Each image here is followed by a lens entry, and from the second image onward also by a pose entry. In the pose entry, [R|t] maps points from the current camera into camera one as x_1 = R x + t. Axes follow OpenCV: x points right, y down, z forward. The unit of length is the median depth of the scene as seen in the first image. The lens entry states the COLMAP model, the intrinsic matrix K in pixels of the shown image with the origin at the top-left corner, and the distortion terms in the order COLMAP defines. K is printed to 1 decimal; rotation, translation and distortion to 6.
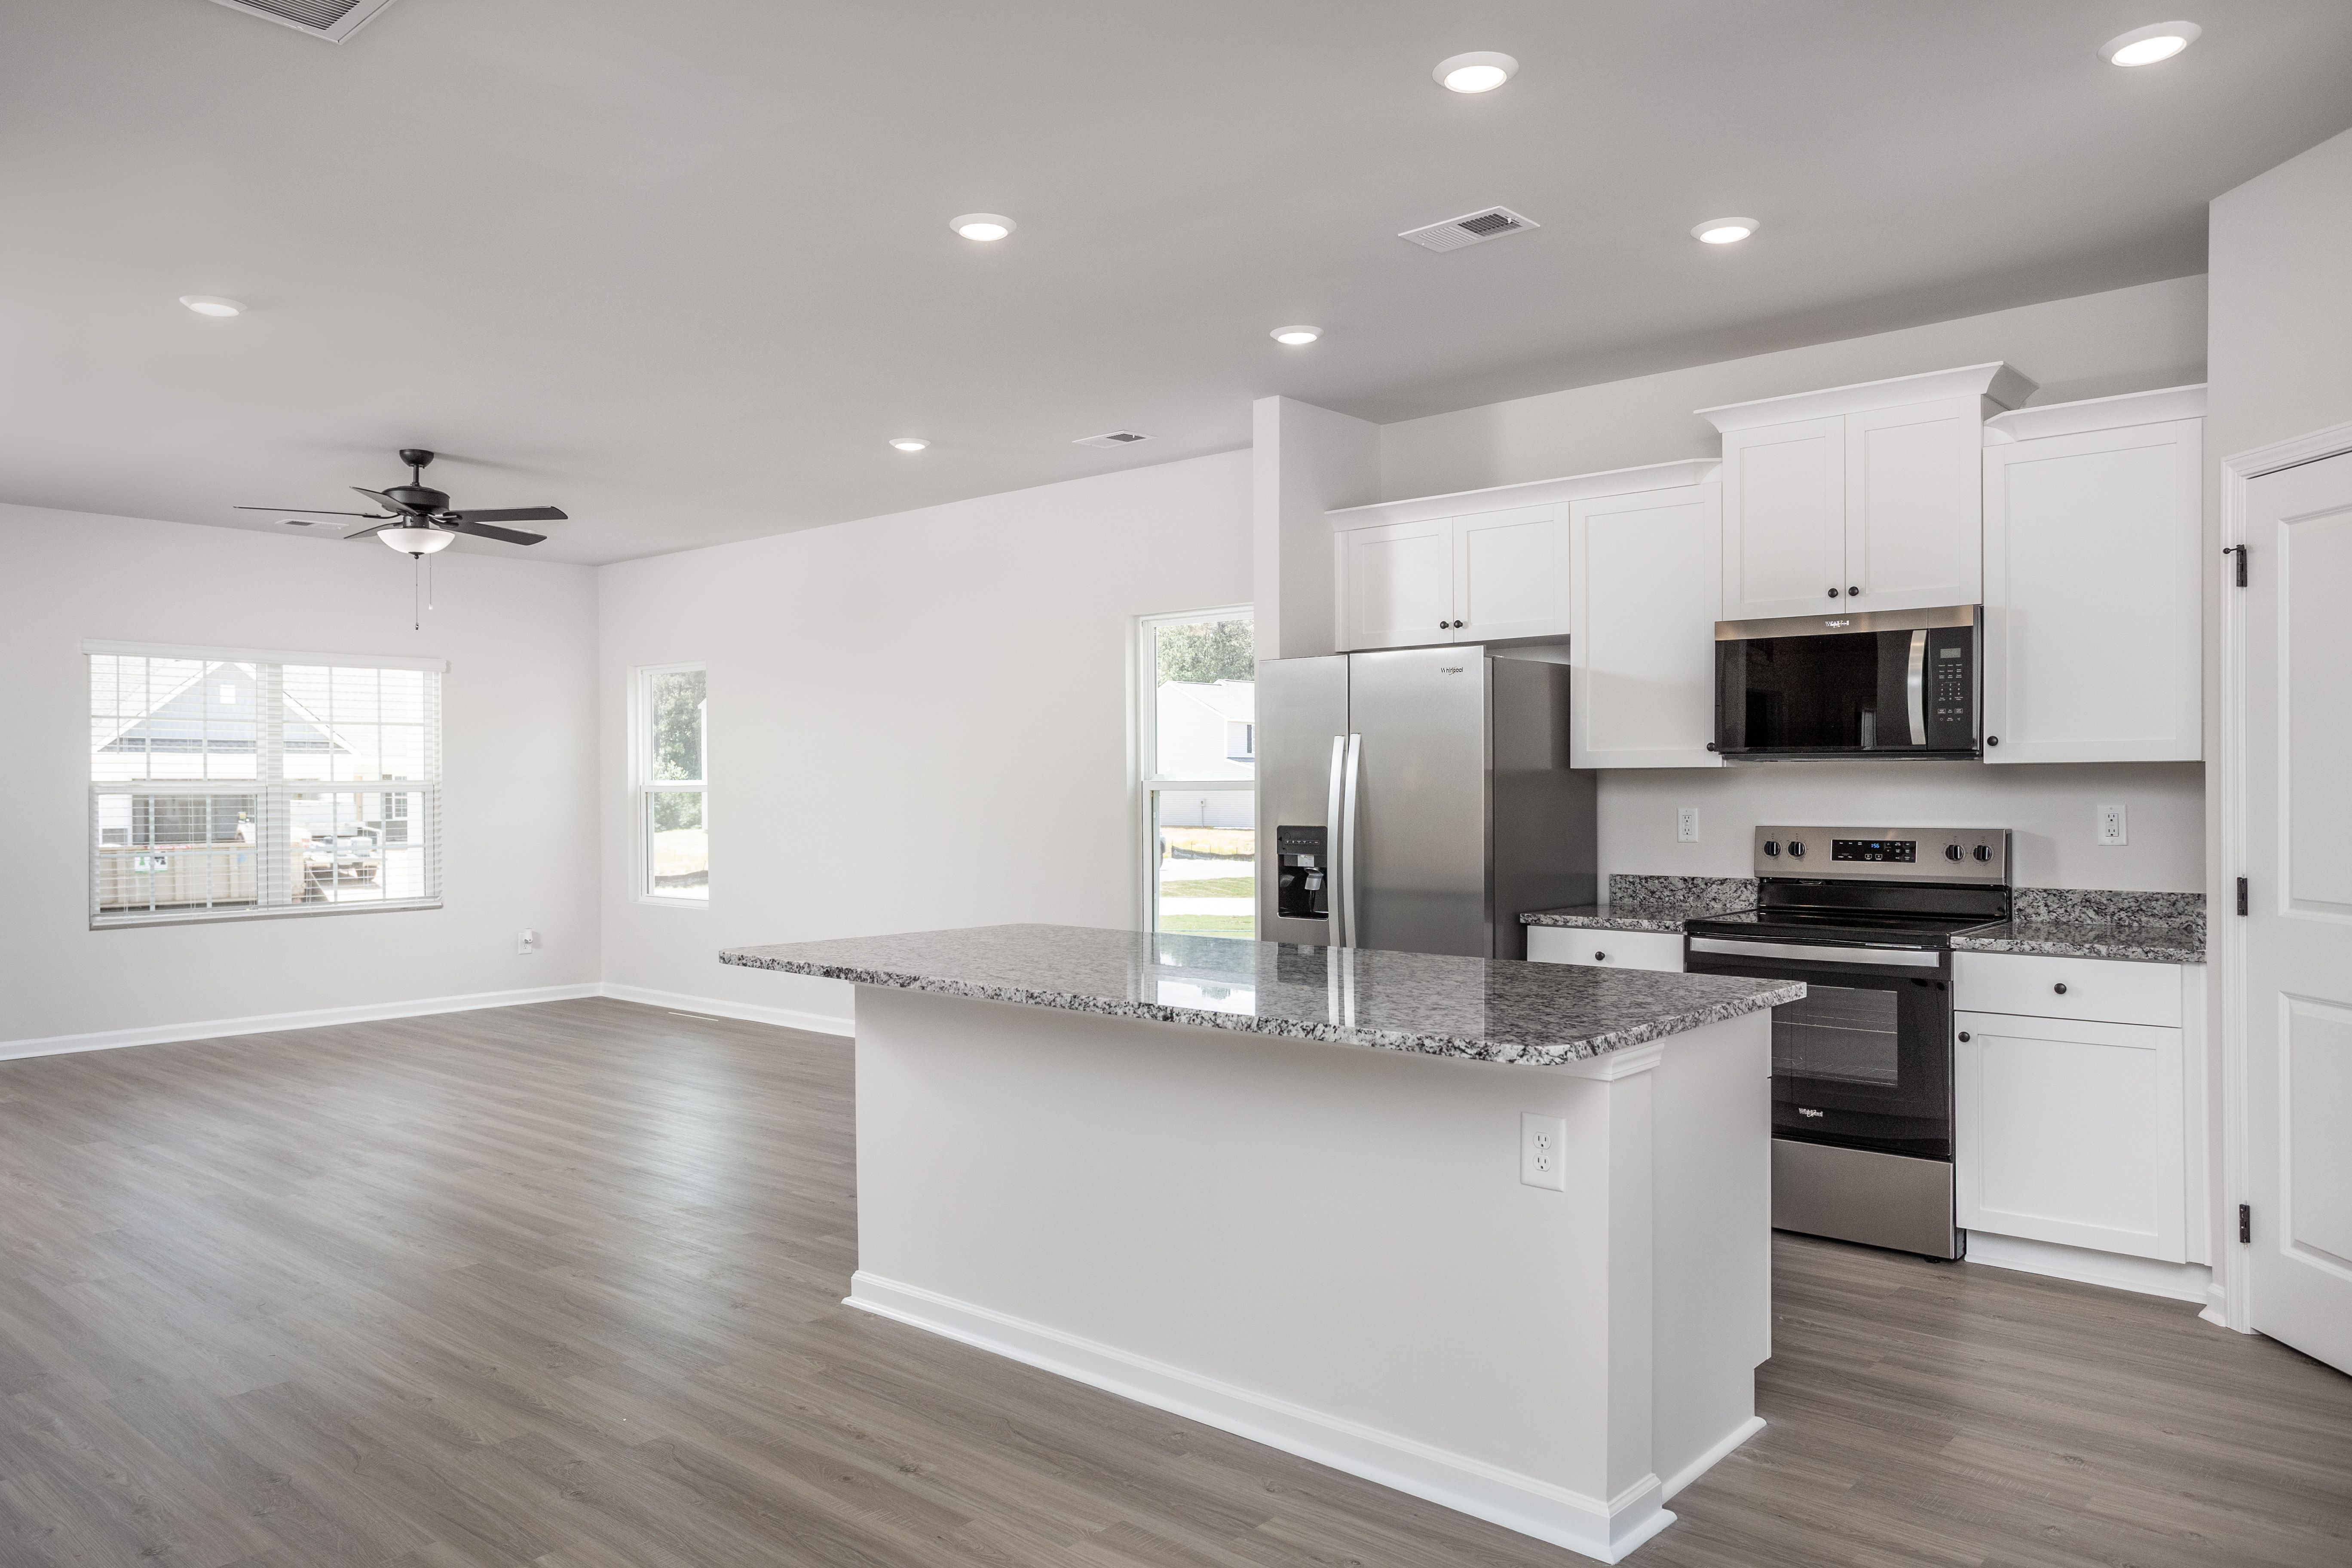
lens RADIAL K [[1599.5, 0, 1176.0], [0, 1599.5, 784.0], [0, 0, 1]] dist [-0.066243, 0.087394]
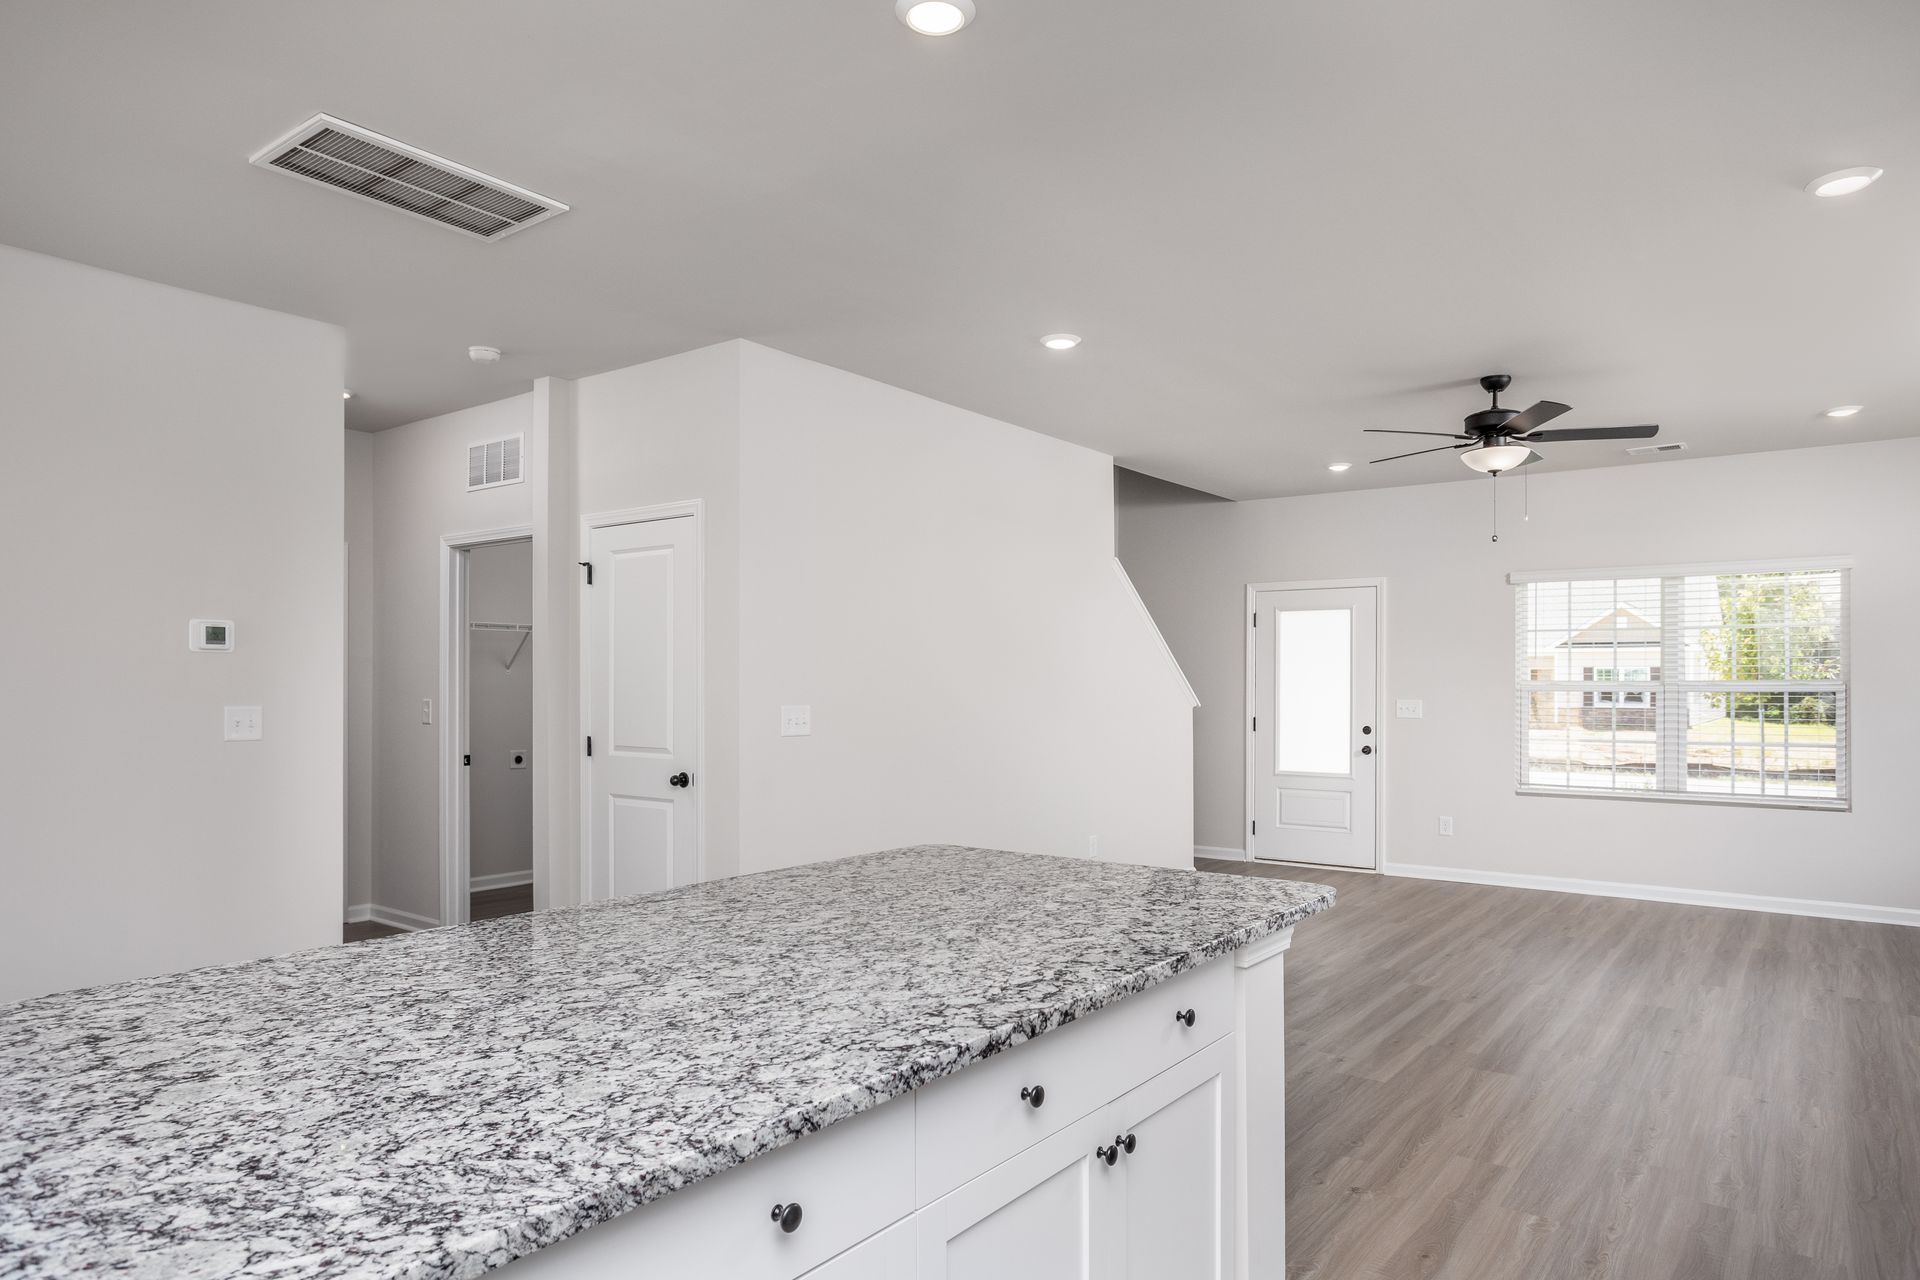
lens RADIAL K [[1165.8, 0, 983.9], [0, 1165.8, 661.9], [0, 0, 1]] dist [-0.049205, 0.055622]
pose [[0.082877, -0.014570, -0.996453, 0.383853], [0.004397, 0.999889, -0.014254, -0.005608], [0.996550, -0.003200, 0.082932, 0.786279]]
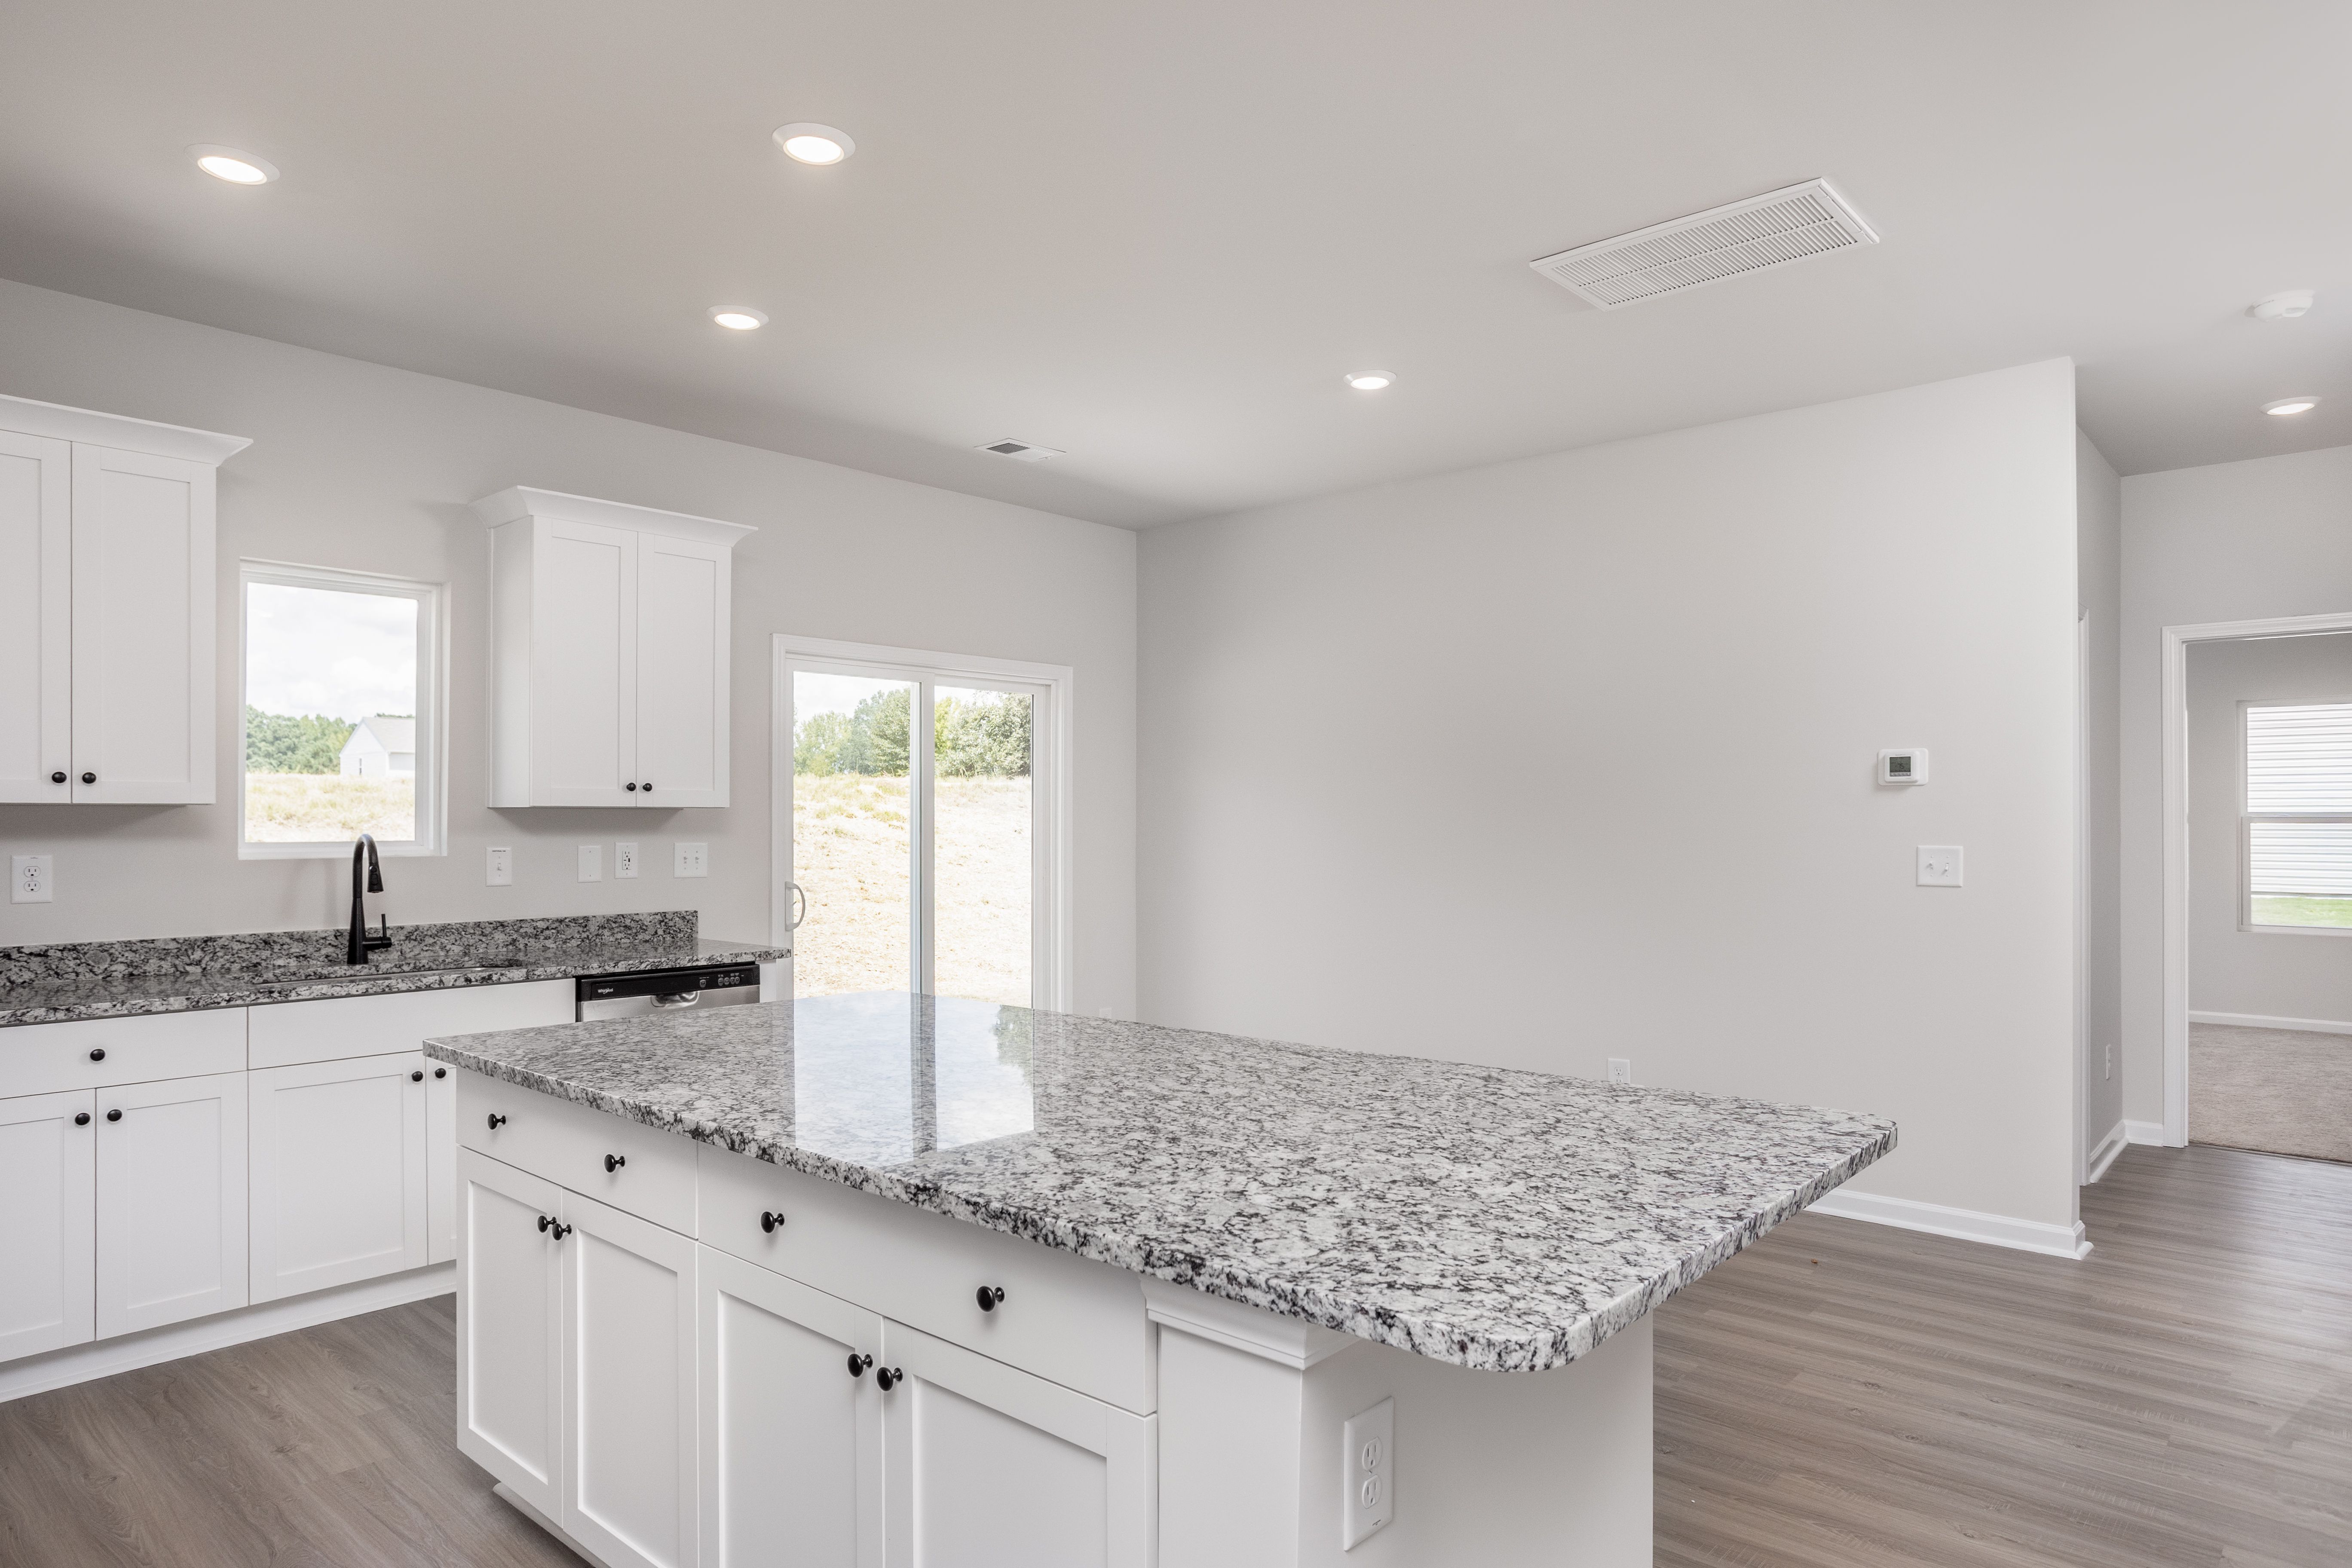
lens RADIAL K [[1428.1, 0, 1205.3], [0, 1428.1, 810.8], [0, 0, 1]] dist [-0.049205, 0.055622]
pose [[-0.999996, 0.000636, 0.002764, -0.069351], [0.000615, 0.999970, -0.007744, -0.002864], [-0.002769, -0.007742, -0.999966, 1.236459]]
